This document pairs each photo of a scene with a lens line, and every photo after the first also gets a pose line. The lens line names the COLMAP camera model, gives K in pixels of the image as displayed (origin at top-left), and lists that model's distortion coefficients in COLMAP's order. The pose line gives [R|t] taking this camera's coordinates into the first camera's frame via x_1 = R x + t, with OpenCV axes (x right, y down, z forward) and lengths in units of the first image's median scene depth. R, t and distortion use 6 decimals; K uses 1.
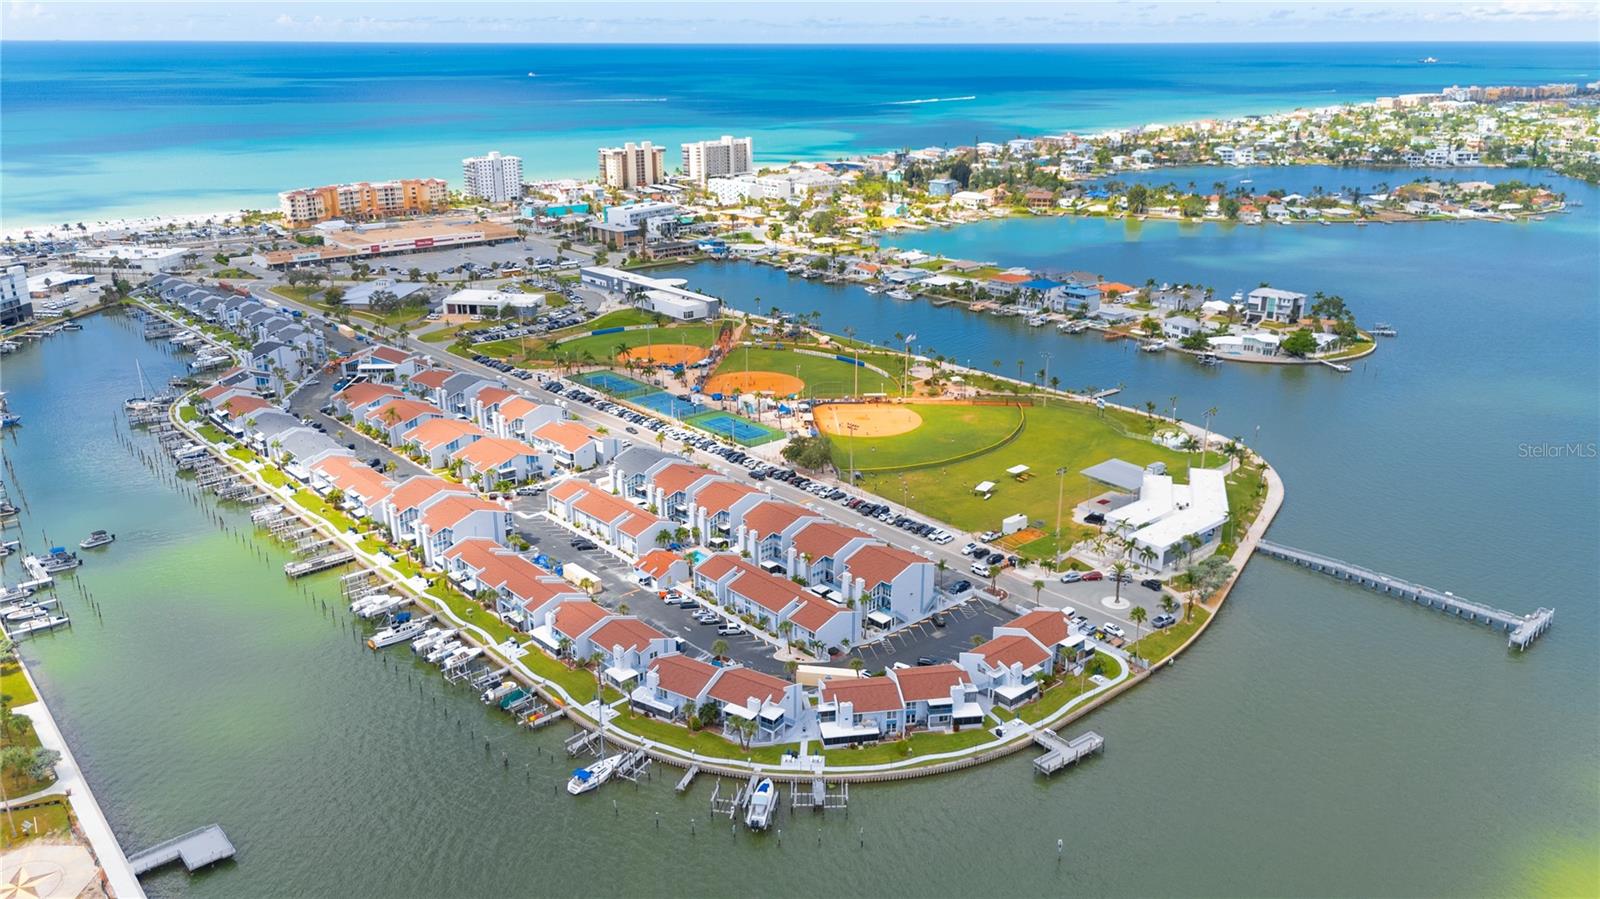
lens RADIAL K [[1149.4, 0, 800.0], [0, 1149.4, 449.5], [0, 0, 1]] dist [-0.003885, -0.006119]
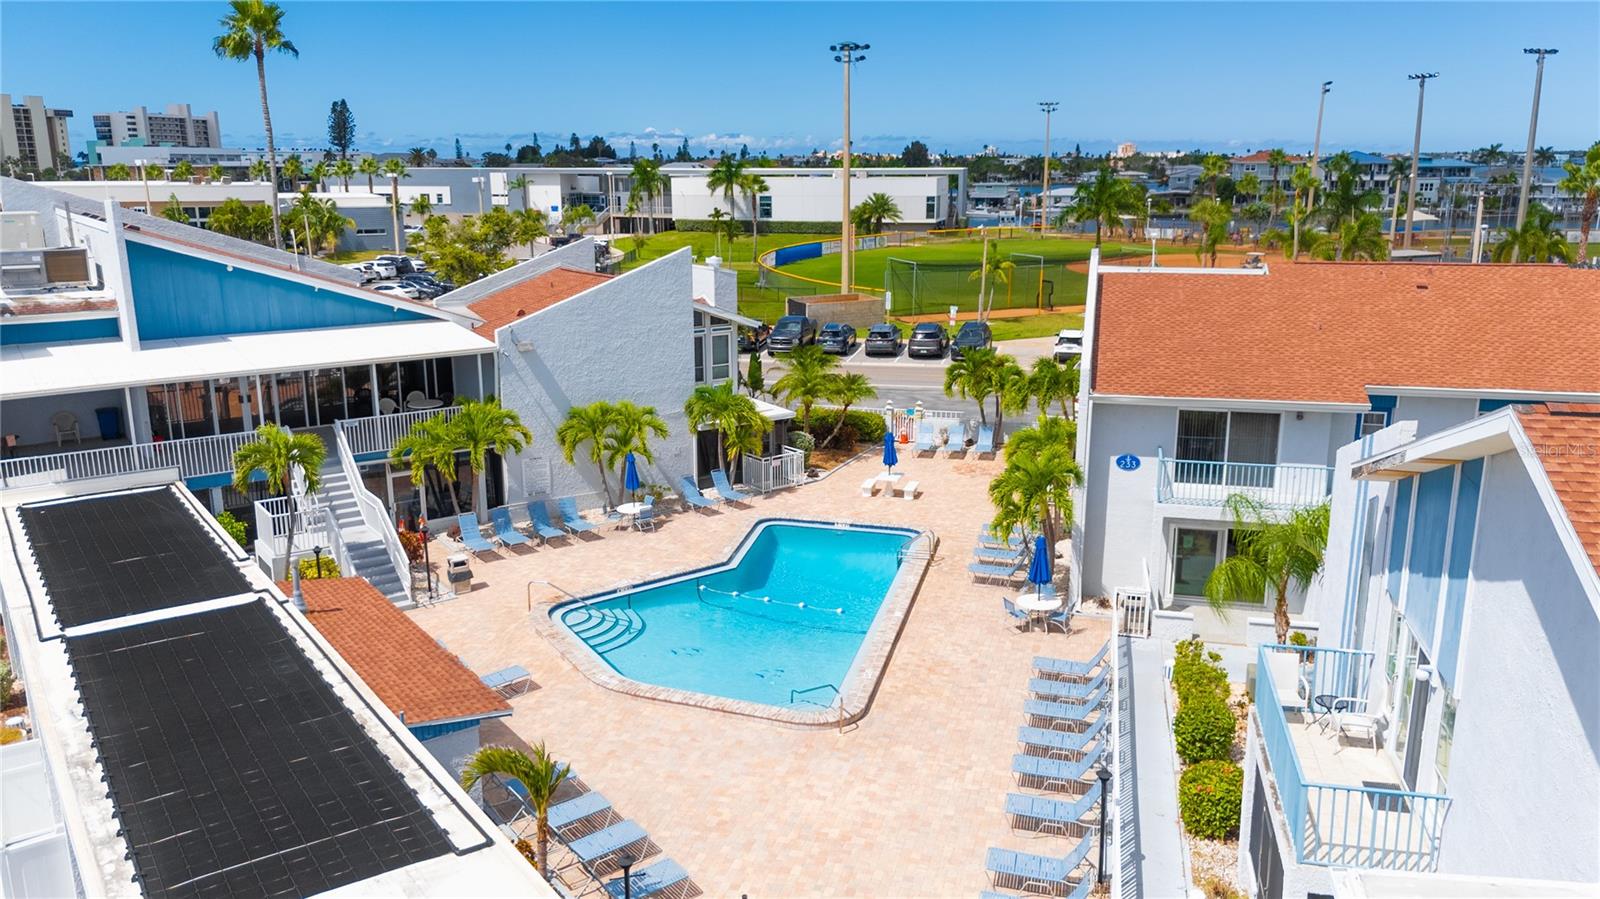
lens RADIAL K [[1204.2, 0, 800.0], [0, 1204.2, 449.5], [0, 0, 1]] dist [0.066519, -0.073222]
pose [[0.837382, -0.138054, 0.528898, -0.304704], [0.187635, 0.981387, -0.040910, -0.044162], [-0.513405, 0.133497, 0.847699, 0.726147]]
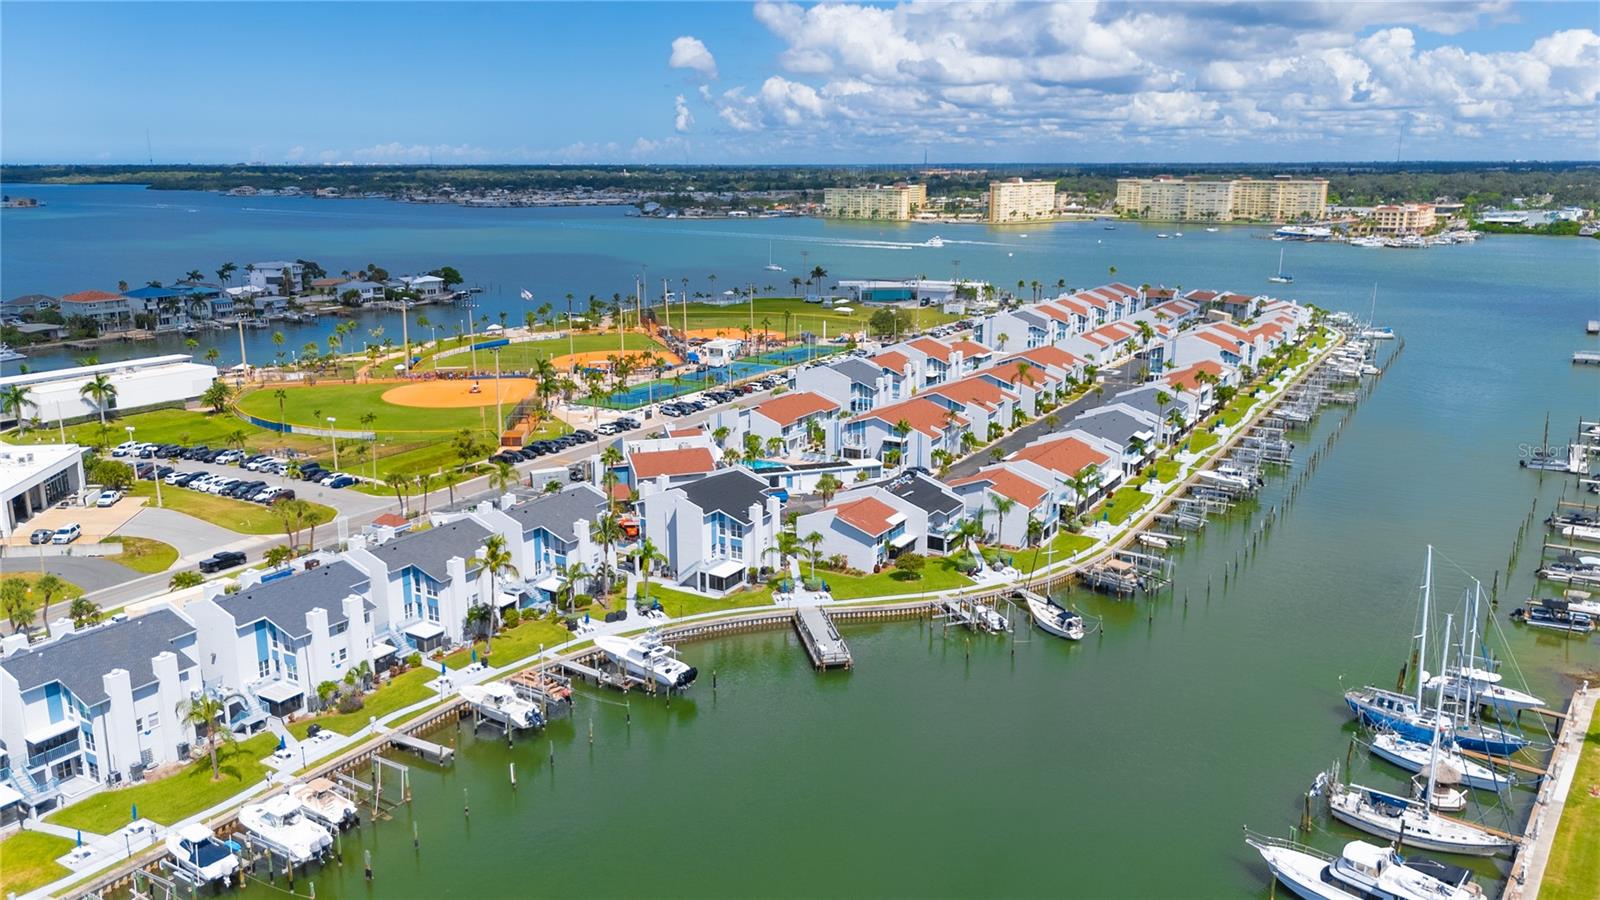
lens RADIAL K [[1195.0, 0, 800.0], [0, 1195.0, 450.0], [0, 0, 1]] dist [0.063669, -0.047960]
pose [[-0.280155, -0.231573, 0.931605, -0.675921], [0.313447, 0.895208, 0.316786, -0.176300], [-0.907339, 0.380758, -0.178211, 0.843242]]
